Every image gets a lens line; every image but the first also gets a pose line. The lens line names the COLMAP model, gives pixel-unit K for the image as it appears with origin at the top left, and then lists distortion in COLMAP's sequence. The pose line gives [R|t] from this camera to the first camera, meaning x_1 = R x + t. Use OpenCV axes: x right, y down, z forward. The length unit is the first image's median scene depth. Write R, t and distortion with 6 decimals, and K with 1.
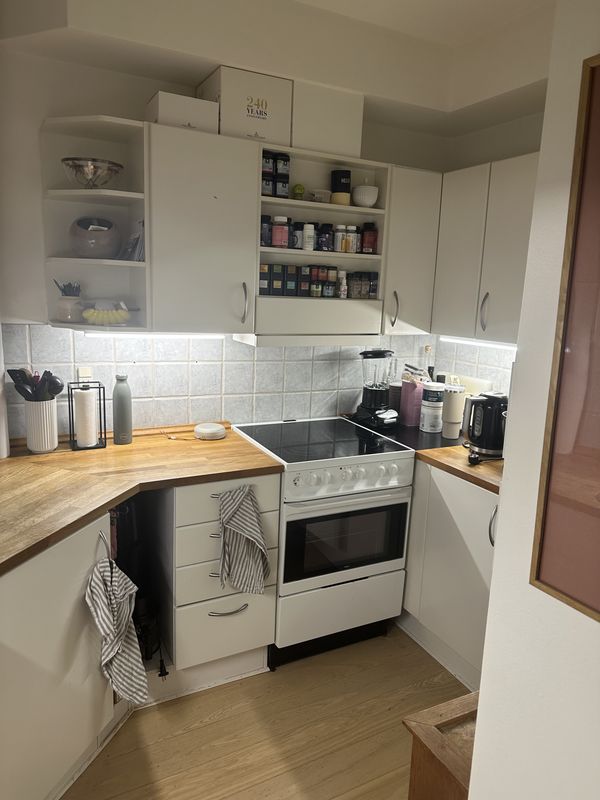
lens RADIAL K [[563.7, 0, 303.5], [0, 563.7, 394.9], [0, 0, 1]] dist [0.044275, -0.056904]
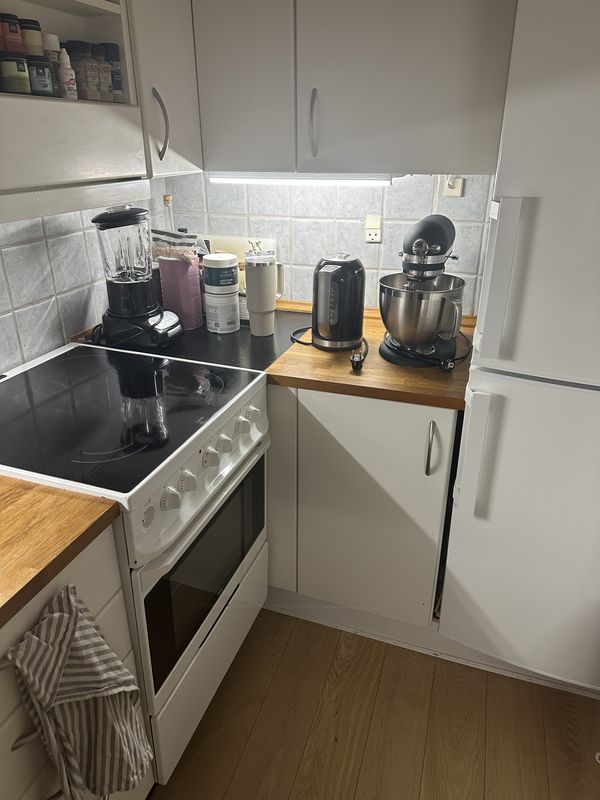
lens RADIAL K [[563.7, 0, 314.0], [0, 563.7, 393.0], [0, 0, 1]] dist [0.044275, -0.056904]
pose [[0.717015, -0.314797, 0.621926, -0.138621], [0.148673, 0.940750, 0.304771, -0.054355], [-0.681018, -0.126062, 0.721334, 0.464103]]
